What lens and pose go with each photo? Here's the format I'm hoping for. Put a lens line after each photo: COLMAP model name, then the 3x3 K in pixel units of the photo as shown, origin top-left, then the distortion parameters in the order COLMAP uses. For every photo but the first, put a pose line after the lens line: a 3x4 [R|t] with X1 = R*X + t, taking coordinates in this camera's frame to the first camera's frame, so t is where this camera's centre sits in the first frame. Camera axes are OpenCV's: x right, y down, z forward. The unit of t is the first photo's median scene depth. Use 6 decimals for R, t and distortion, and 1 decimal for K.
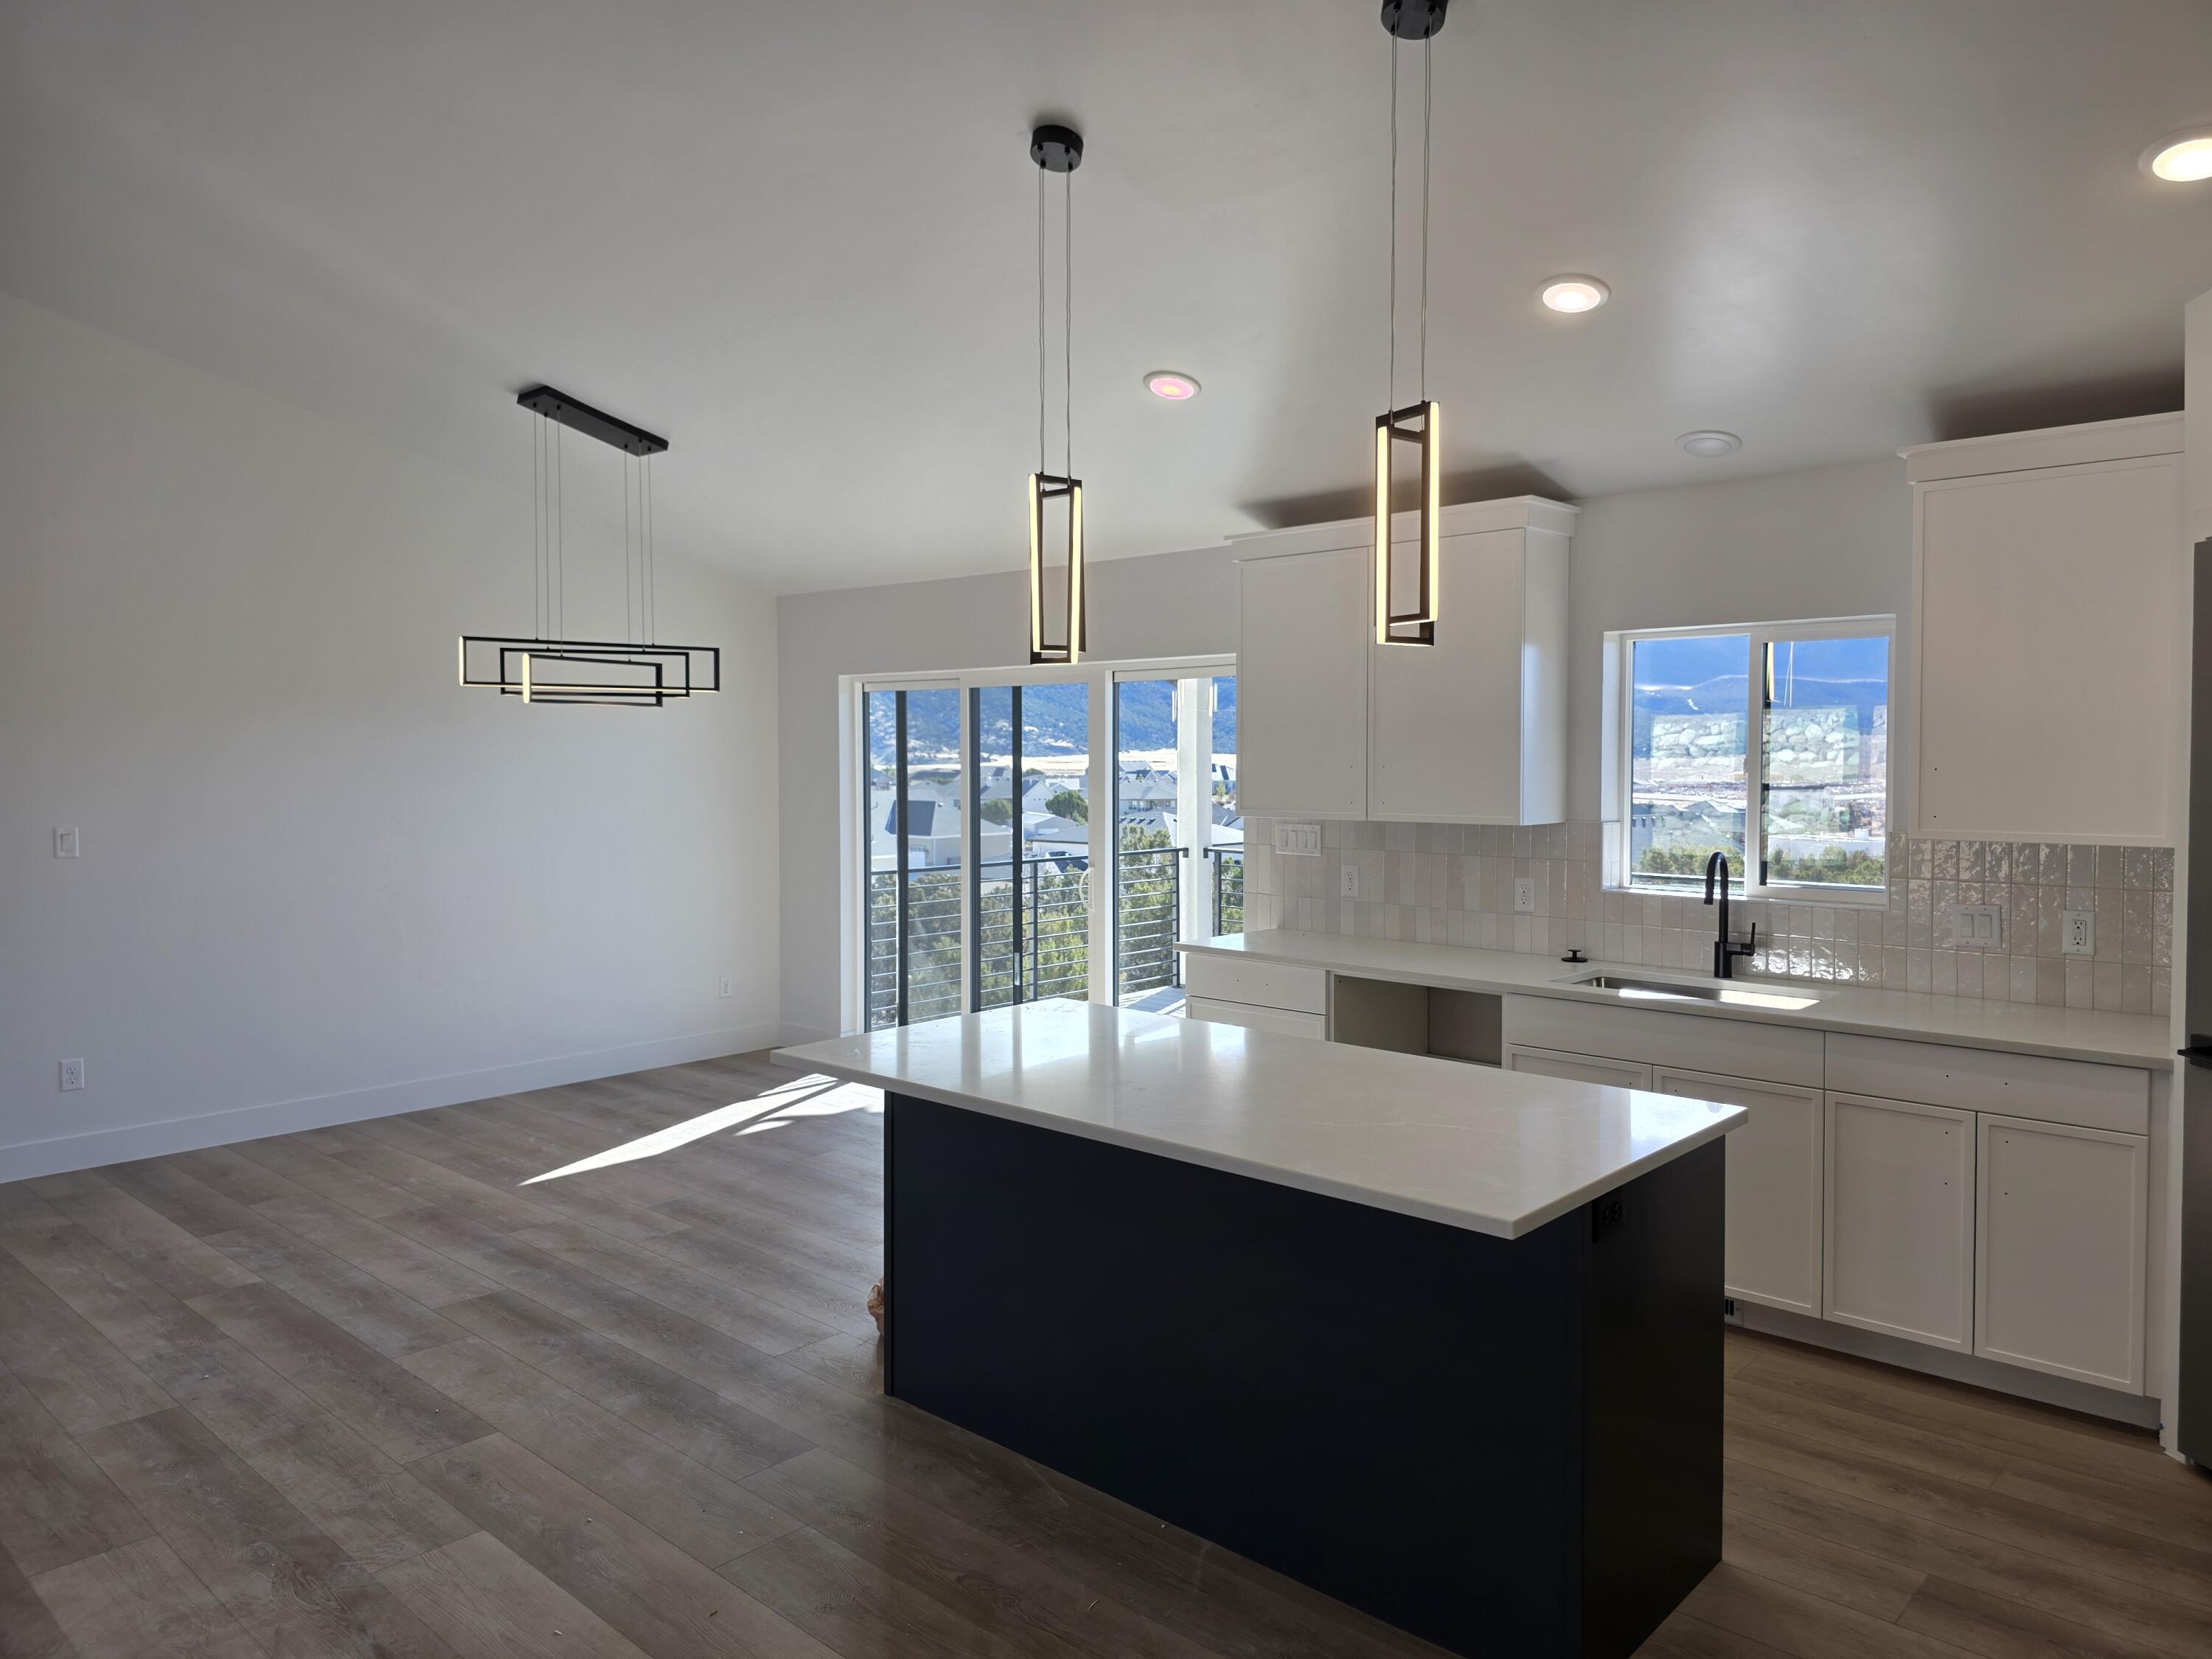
lens RADIAL K [[1490.1, 0, 1113.1], [0, 1490.1, 805.1], [0, 0, 1]] dist [0.055688, -0.043330]
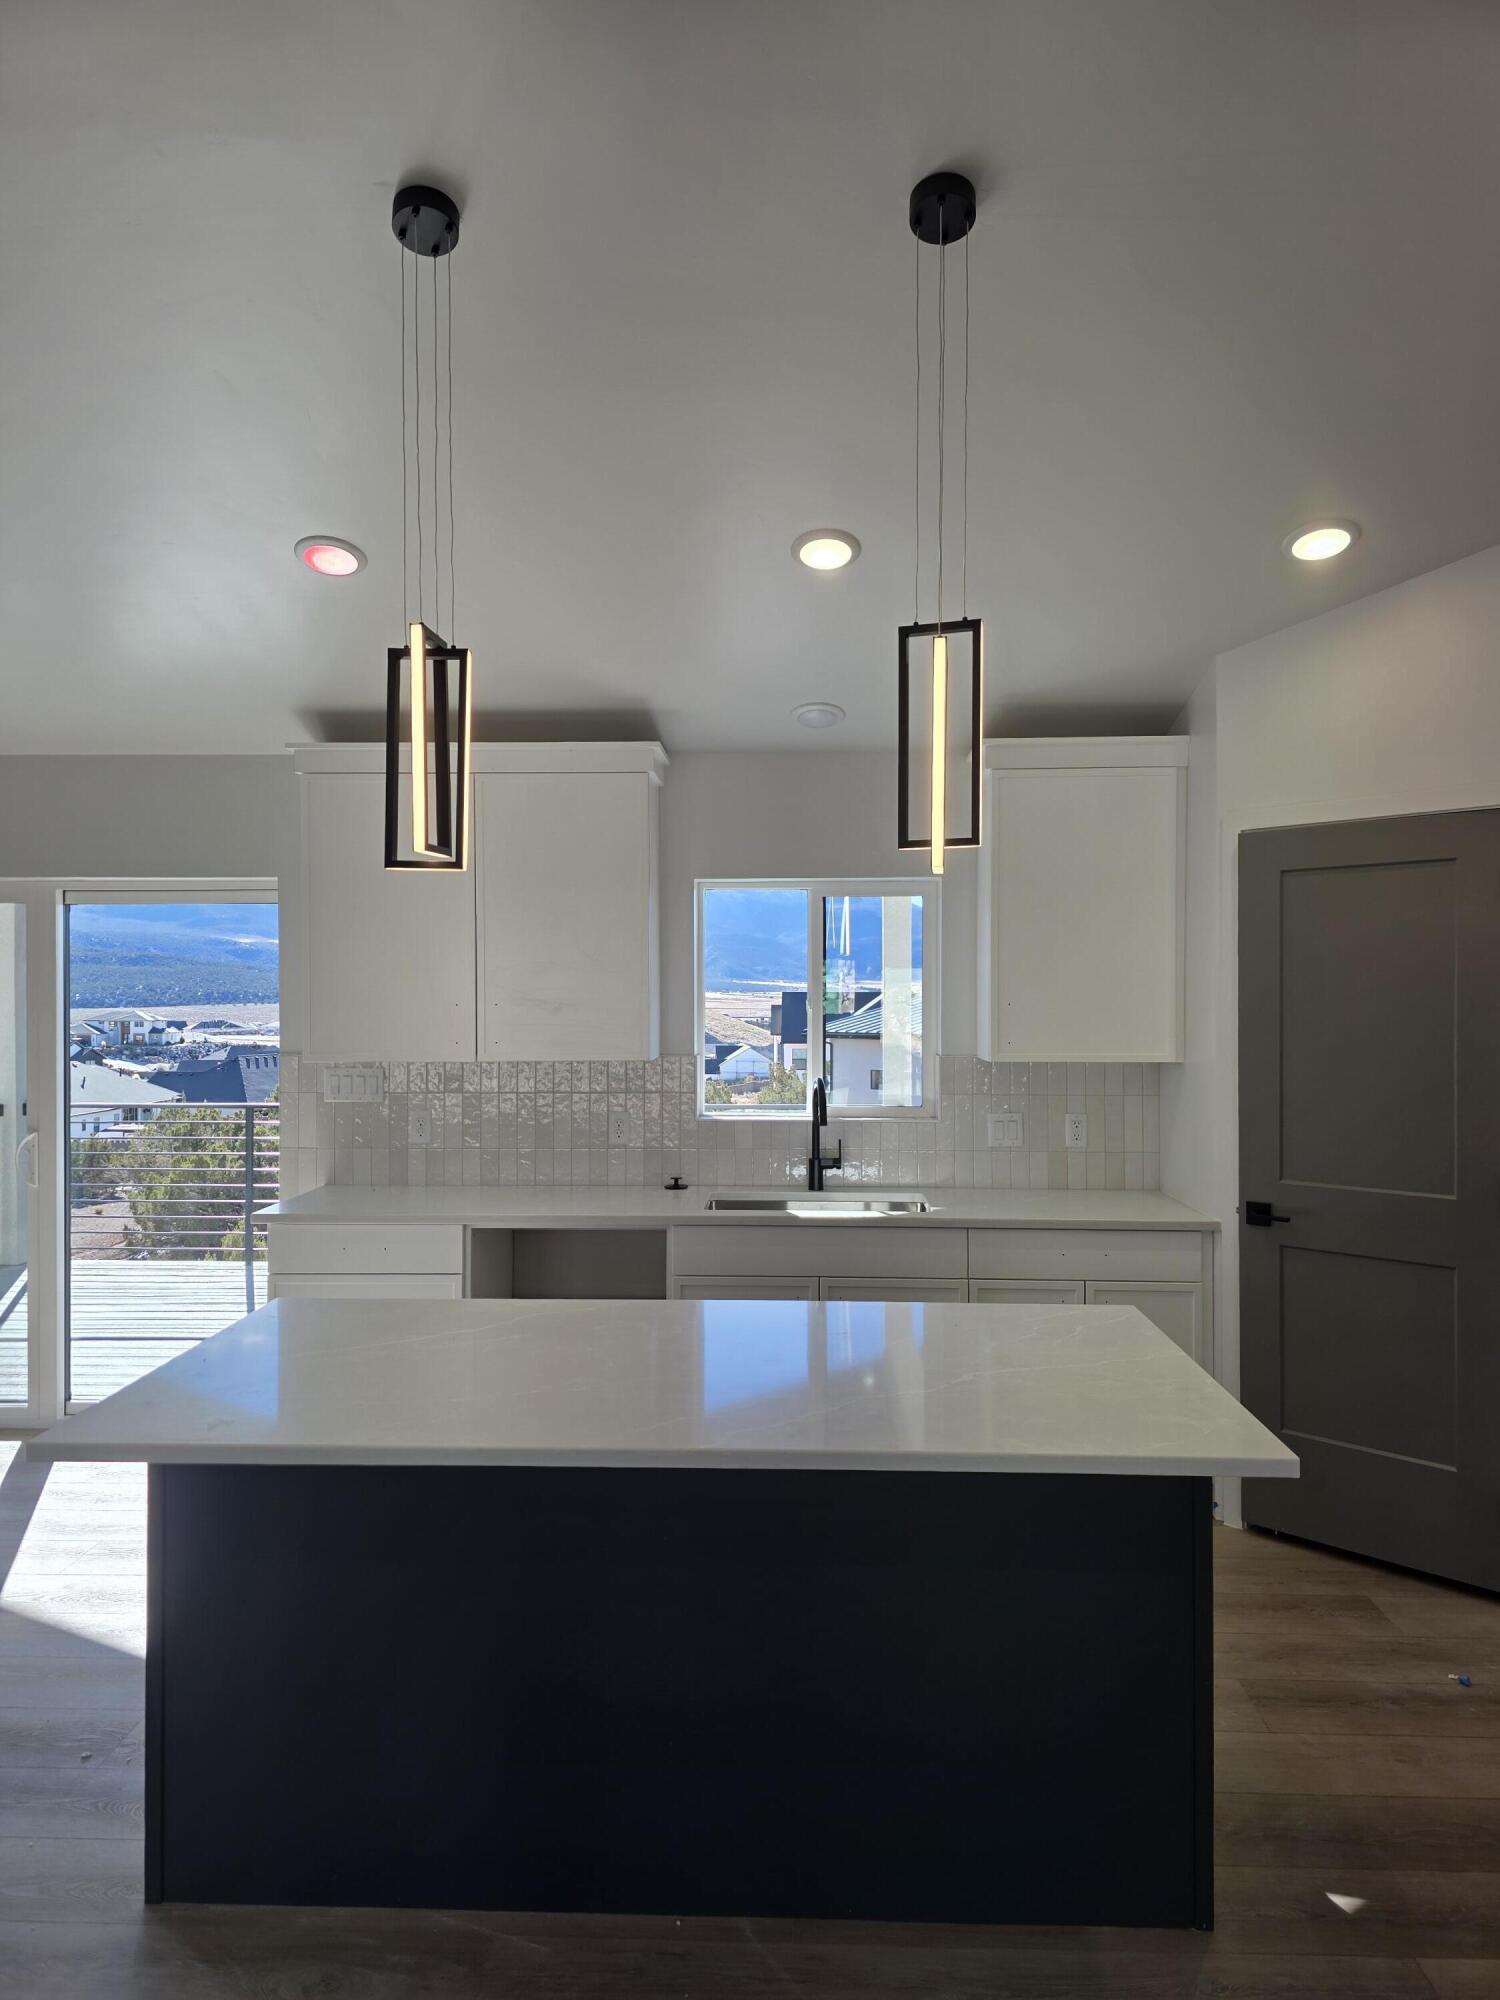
lens RADIAL K [[1347.3, 0, 757.7], [0, 1347.3, 1003.0], [0, 0, 1]] dist [0.055688, -0.043330]
pose [[0.764443, -0.001715, 0.644688, -0.256165], [0.022206, 0.999473, -0.023672, -0.001950], [-0.644308, 0.032412, 0.764079, 0.239552]]
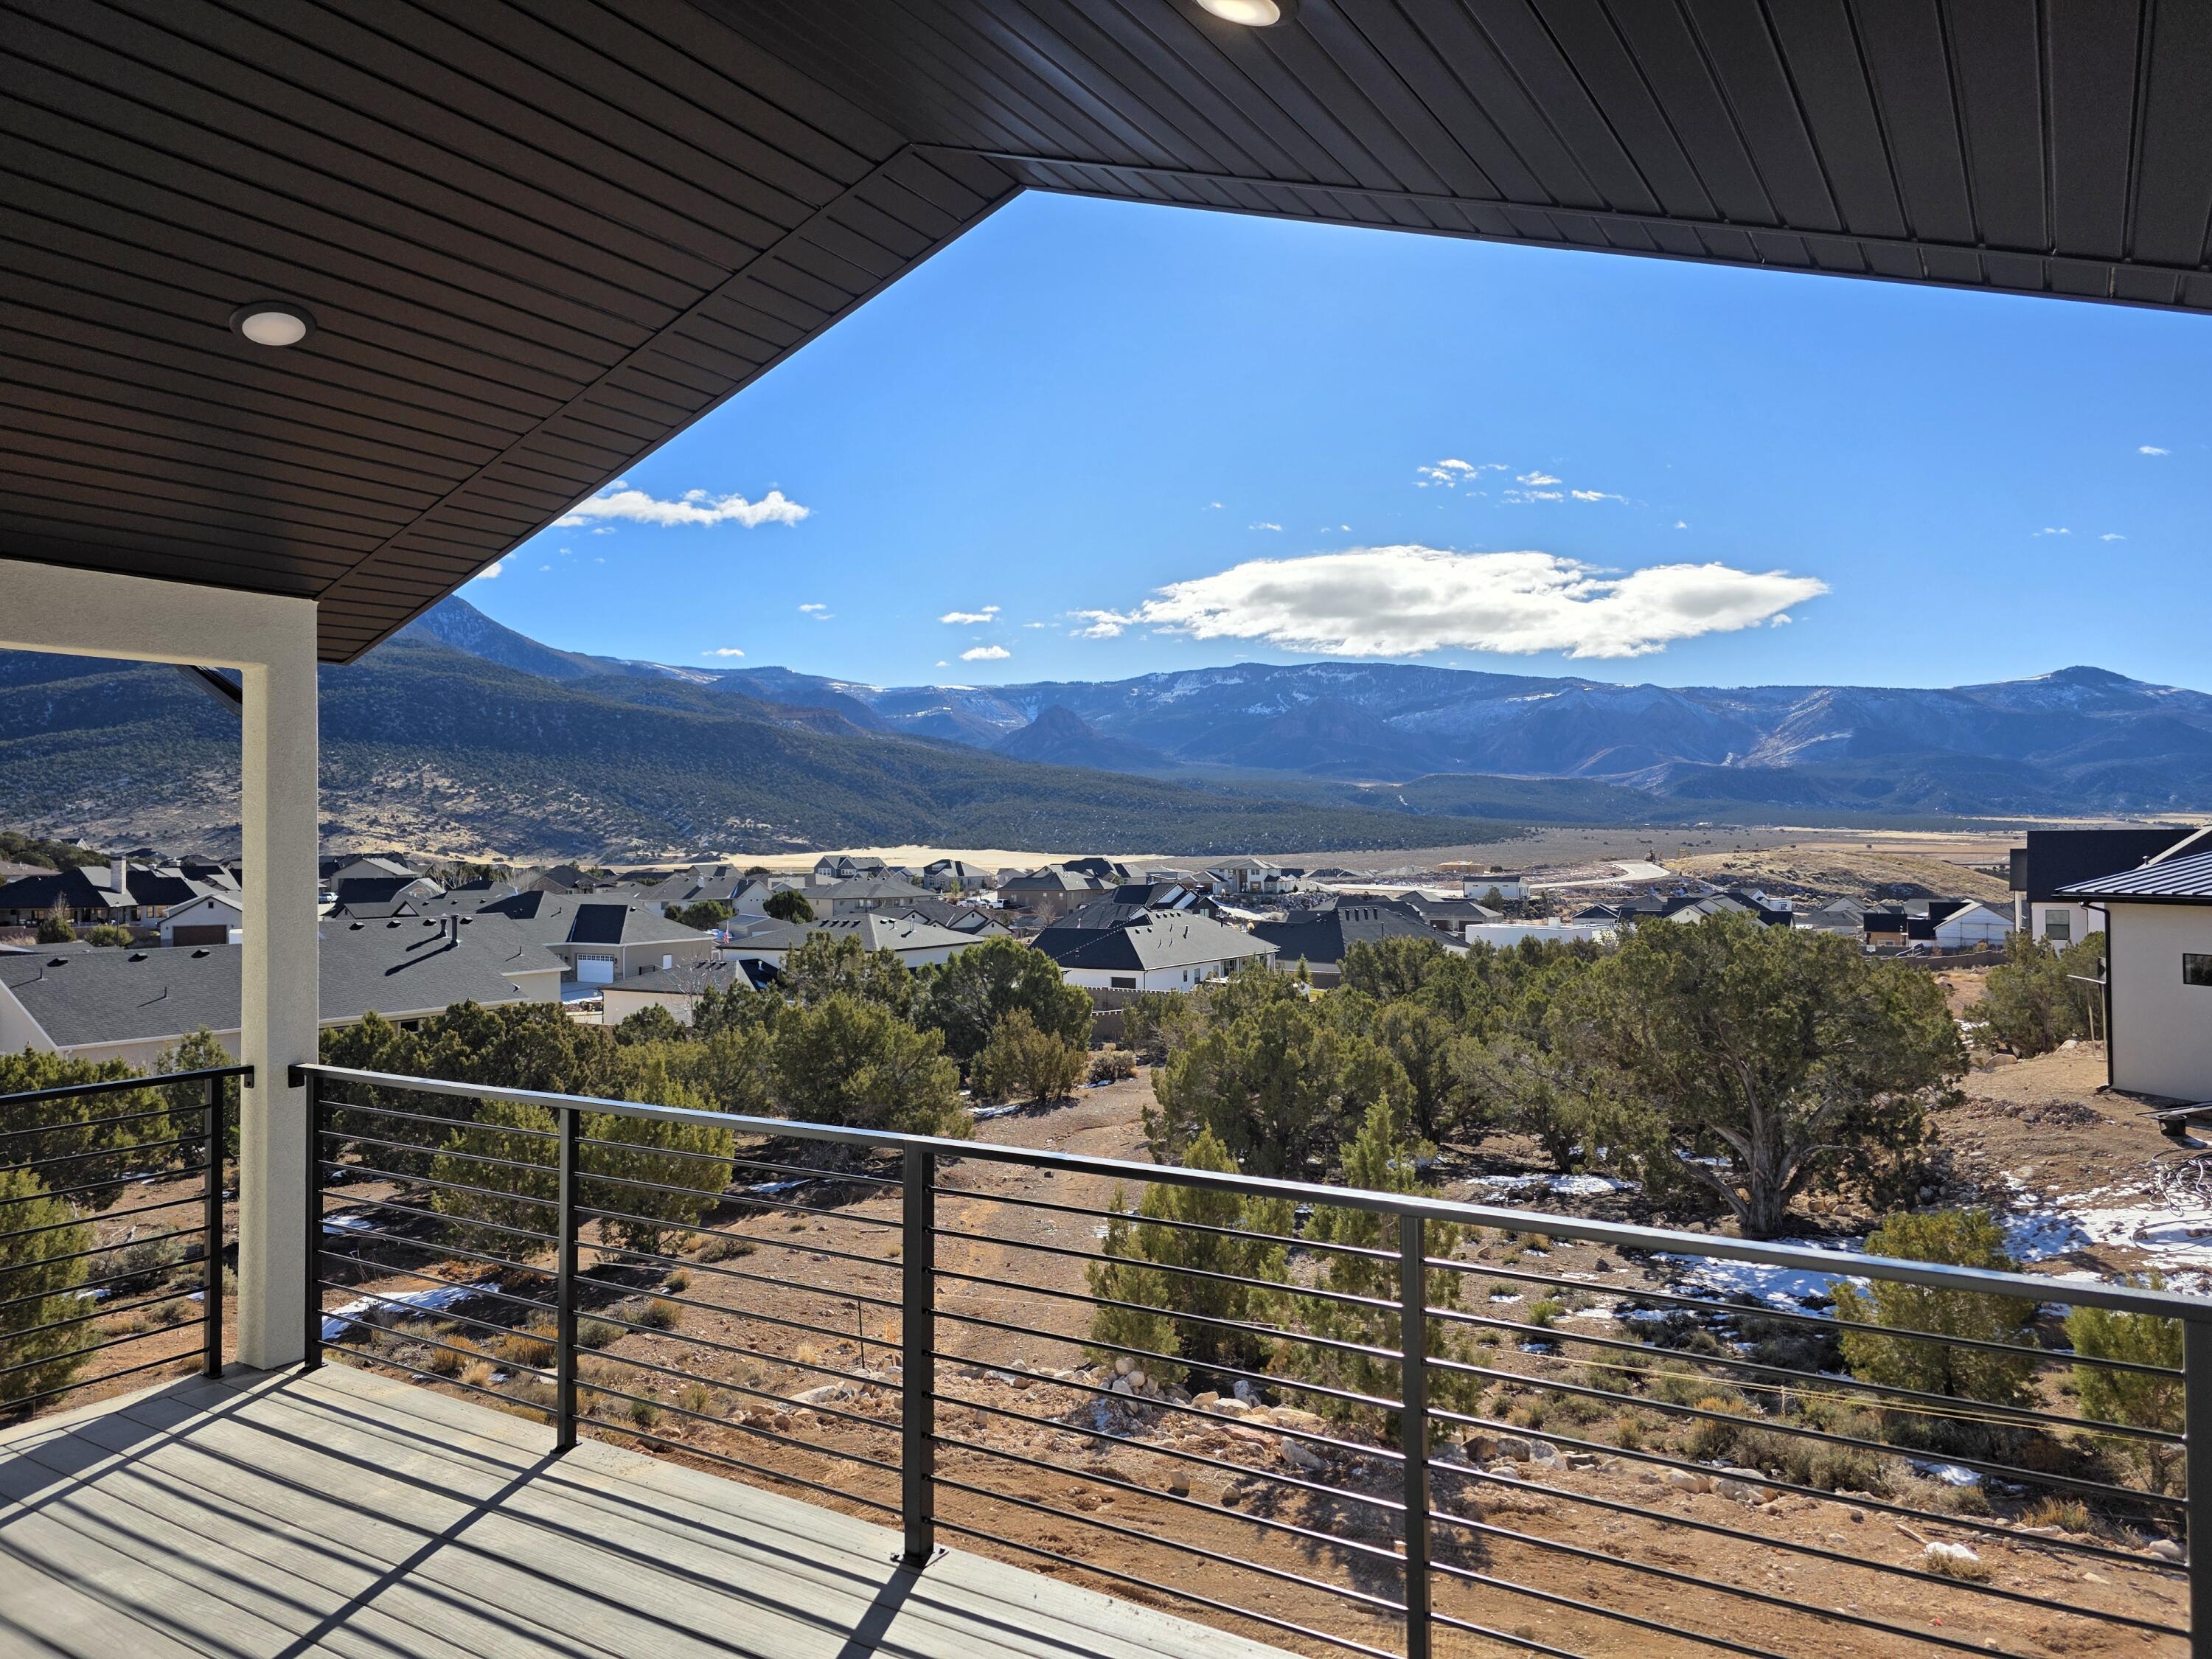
lens RADIAL K [[1490.1, 0, 1112.2], [0, 1490.1, 819.8], [0, 0, 1]] dist [0.055688, -0.043330]
pose [[0.985355, -0.006136, 0.170406, 0.482956], [0.015382, 0.998477, -0.052987, -0.039578], [-0.169821, 0.054832, 0.983948, 0.987031]]
